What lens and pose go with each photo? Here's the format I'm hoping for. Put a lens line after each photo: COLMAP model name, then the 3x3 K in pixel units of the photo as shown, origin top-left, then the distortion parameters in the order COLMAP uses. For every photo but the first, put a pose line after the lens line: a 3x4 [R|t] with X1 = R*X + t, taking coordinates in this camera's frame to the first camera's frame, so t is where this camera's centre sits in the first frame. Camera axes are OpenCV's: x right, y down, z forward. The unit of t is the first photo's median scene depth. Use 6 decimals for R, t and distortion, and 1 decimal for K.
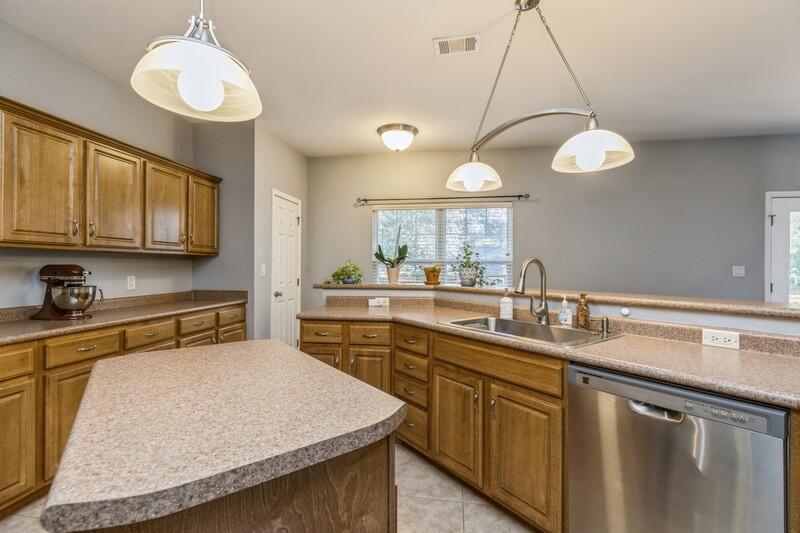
lens RADIAL K [[360.2, 0, 395.2], [0, 360.2, 260.3], [0, 0, 1]] dist [0.002971, 0.001134]
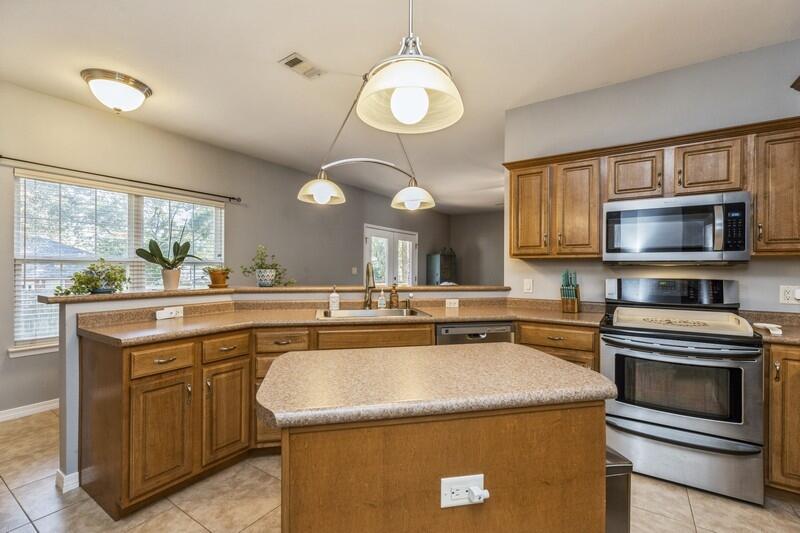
lens RADIAL K [[360.2, 0, 393.6], [0, 360.2, 270.9], [0, 0, 1]] dist [0.002971, 0.001134]
pose [[0.428615, -0.006618, 0.903463, -0.515490], [-0.015884, 0.999763, 0.014859, 0.004359], [-0.903348, -0.020720, 0.428408, 0.212377]]
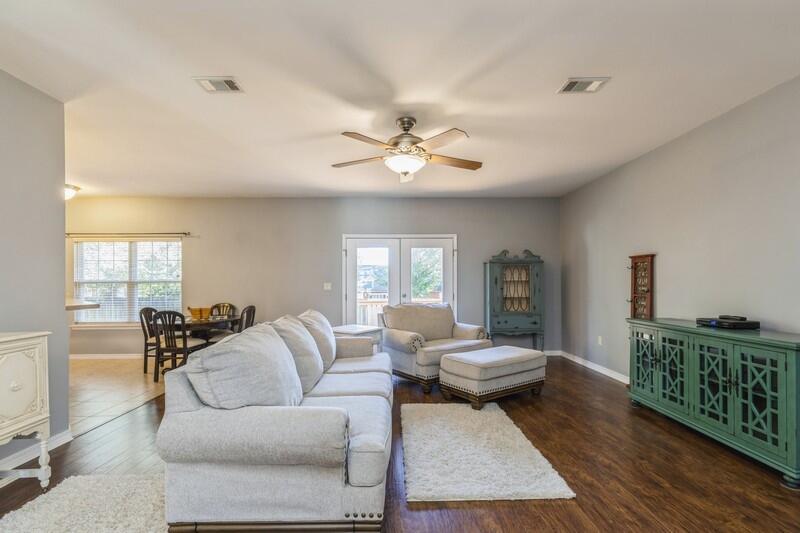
lens RADIAL K [[360.2, 0, 392.0], [0, 360.2, 282.2], [0, 0, 1]] dist [0.002971, 0.001134]
pose [[0.987091, -0.009311, 0.159888, 1.241504], [0.007912, 0.999925, 0.009389, -0.000611], [-0.159964, -0.008003, 0.987090, -0.653737]]
